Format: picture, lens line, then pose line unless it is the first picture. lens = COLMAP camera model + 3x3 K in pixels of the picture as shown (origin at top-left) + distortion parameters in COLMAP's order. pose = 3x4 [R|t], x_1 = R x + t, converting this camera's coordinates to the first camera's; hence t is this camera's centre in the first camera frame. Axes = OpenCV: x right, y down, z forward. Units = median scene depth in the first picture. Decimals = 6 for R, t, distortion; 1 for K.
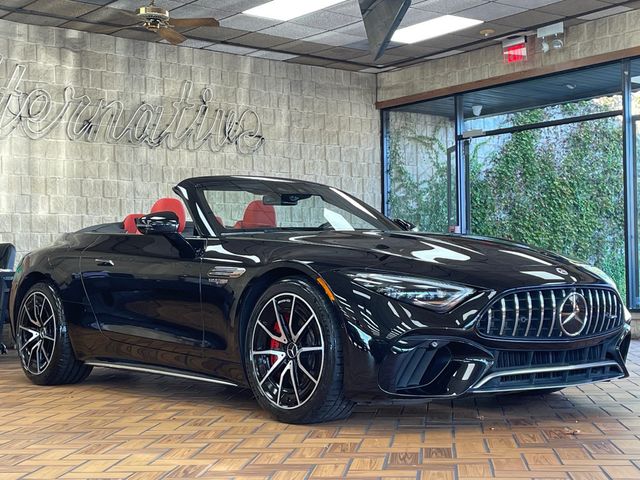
lens RADIAL K [[1055.9, 0, 320.0], [0, 1055.9, 240.0], [0, 0, 1]] dist [0.148737, -0.106124]
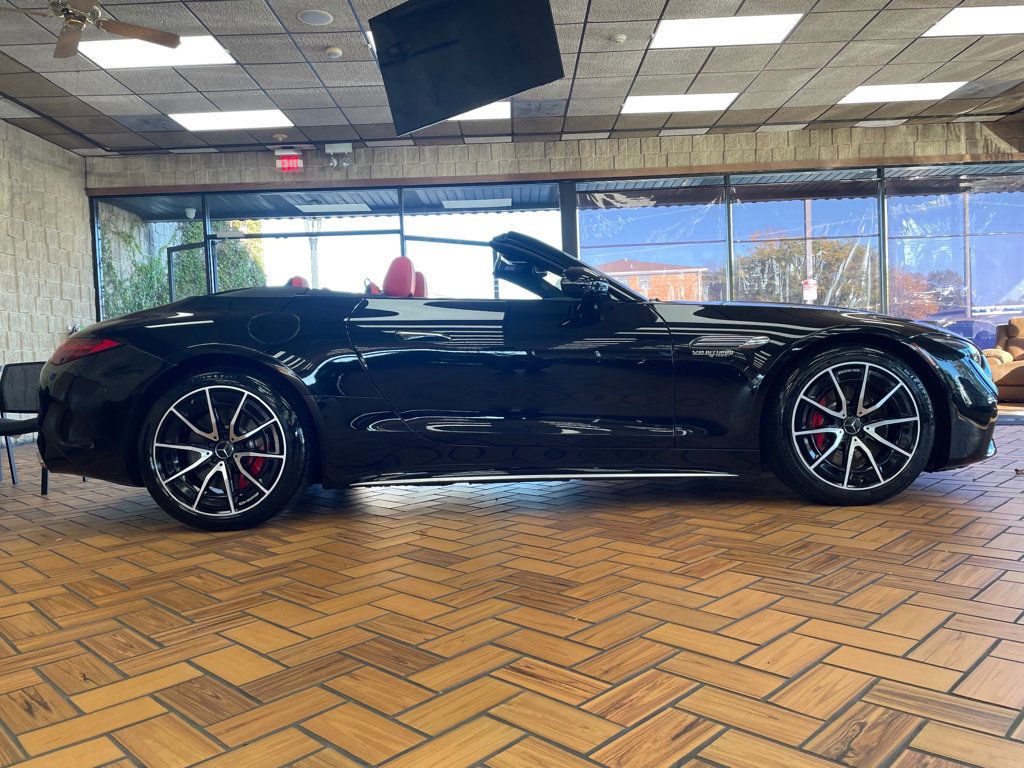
lens RADIAL K [[770.8, 0, 512.0], [0, 770.8, 384.0], [0, 0, 1]] dist [0.075385, -0.101886]
pose [[0.618753, -0.030187, 0.785005, -0.311697], [0.002226, 0.999325, 0.036673, 0.018967], [-0.785582, -0.020944, 0.618403, 0.351977]]
